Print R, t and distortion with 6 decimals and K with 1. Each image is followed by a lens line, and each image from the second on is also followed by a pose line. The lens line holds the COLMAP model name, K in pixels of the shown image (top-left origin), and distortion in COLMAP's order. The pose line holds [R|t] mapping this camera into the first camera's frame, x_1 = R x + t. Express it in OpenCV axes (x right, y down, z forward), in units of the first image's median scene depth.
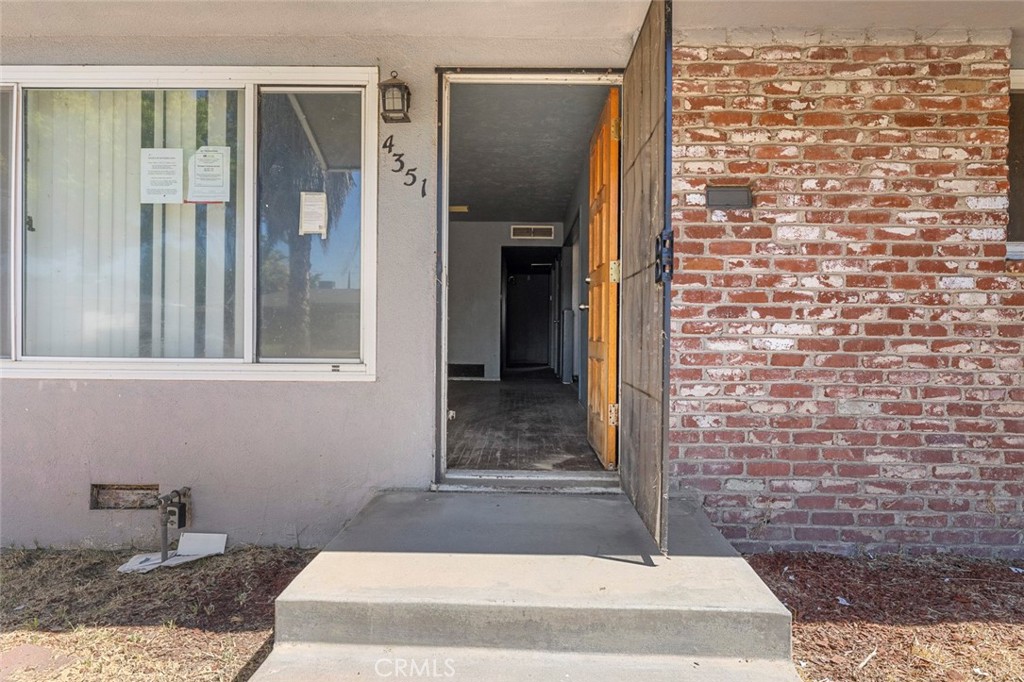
lens RADIAL K [[594.2, 0, 514.0], [0, 594.2, 343.0], [0, 0, 1]] dist [-0.000300, -0.000392]
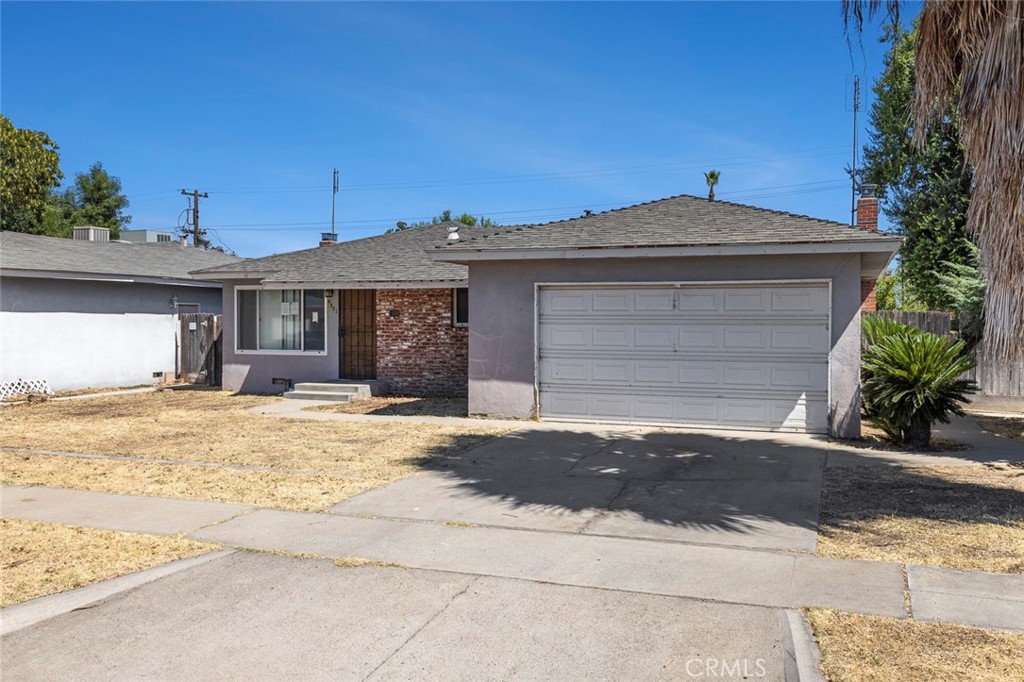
lens RADIAL K [[876.6, 0, 530.5], [0, 876.6, 342.6], [0, 0, 1]] dist [-0.002719, 0.010206]
pose [[0.942737, 0.000557, -0.333535, 3.487978], [0.003199, 0.999938, 0.010712, -0.098202], [0.333520, -0.011166, 0.942677, -4.801737]]
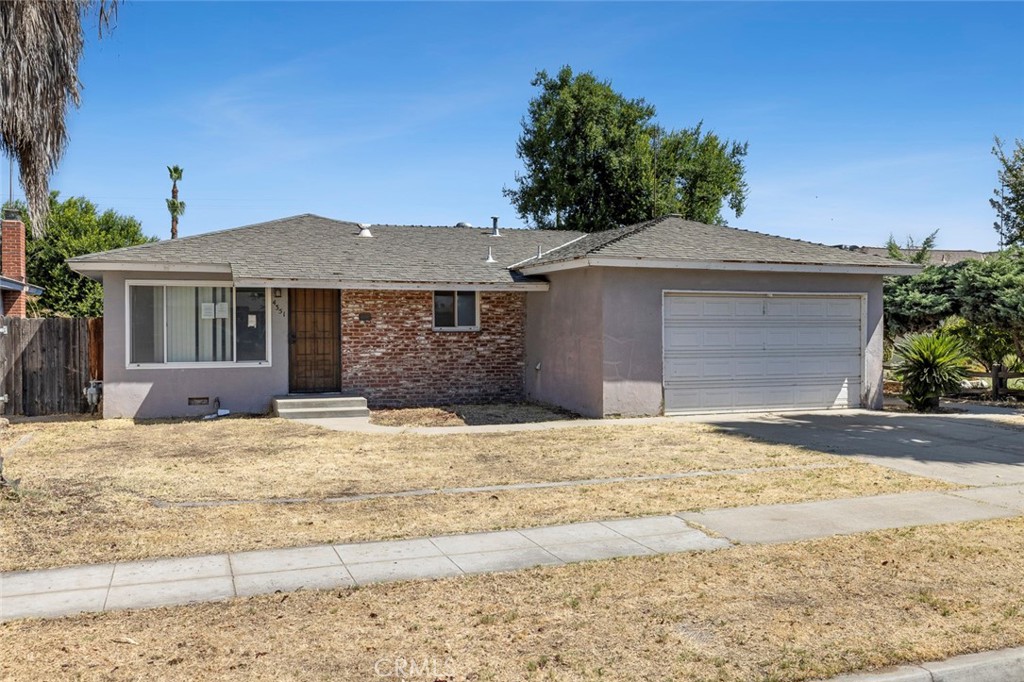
lens RADIAL K [[876.6, 0, 516.8], [0, 876.6, 327.0], [0, 0, 1]] dist [-0.002719, 0.010206]
pose [[0.930554, -0.012461, 0.365942, -0.837751], [0.014654, 0.999887, -0.003216, -0.147168], [-0.365861, 0.008356, 0.930632, -4.825126]]
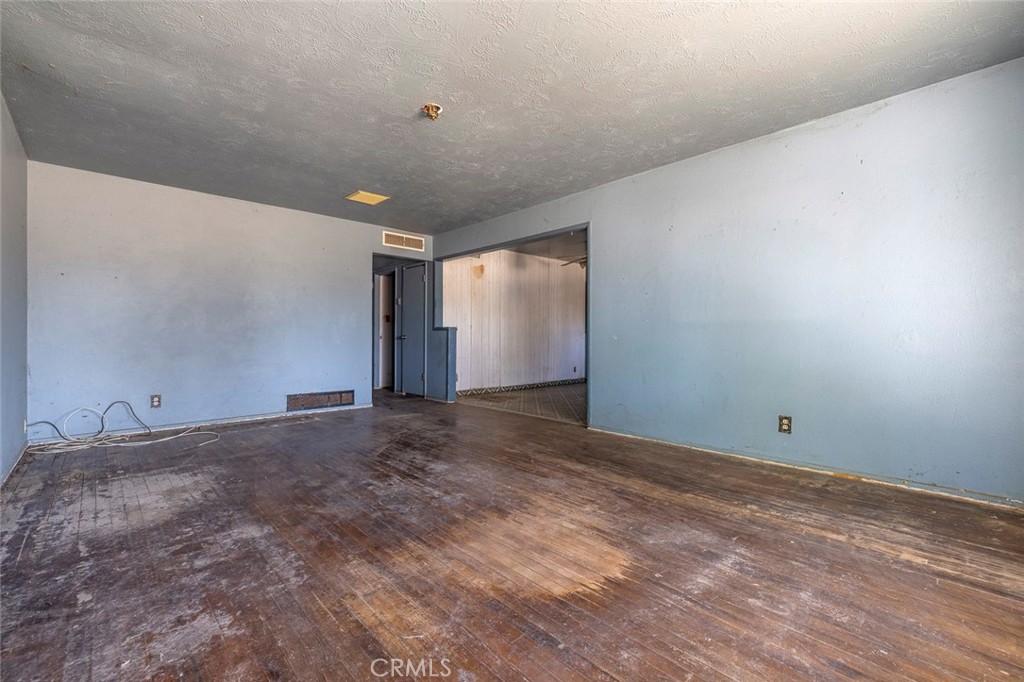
lens RADIAL K [[432.5, 0, 512.9], [0, 432.5, 342.9], [0, 0, 1]] dist [0.000012, 0.000592]
pose [[0.720768, -0.014515, 0.693025, -0.352621], [0.012349, 0.999891, 0.008098, -0.037424], [-0.693066, 0.002721, 0.720869, 0.452316]]
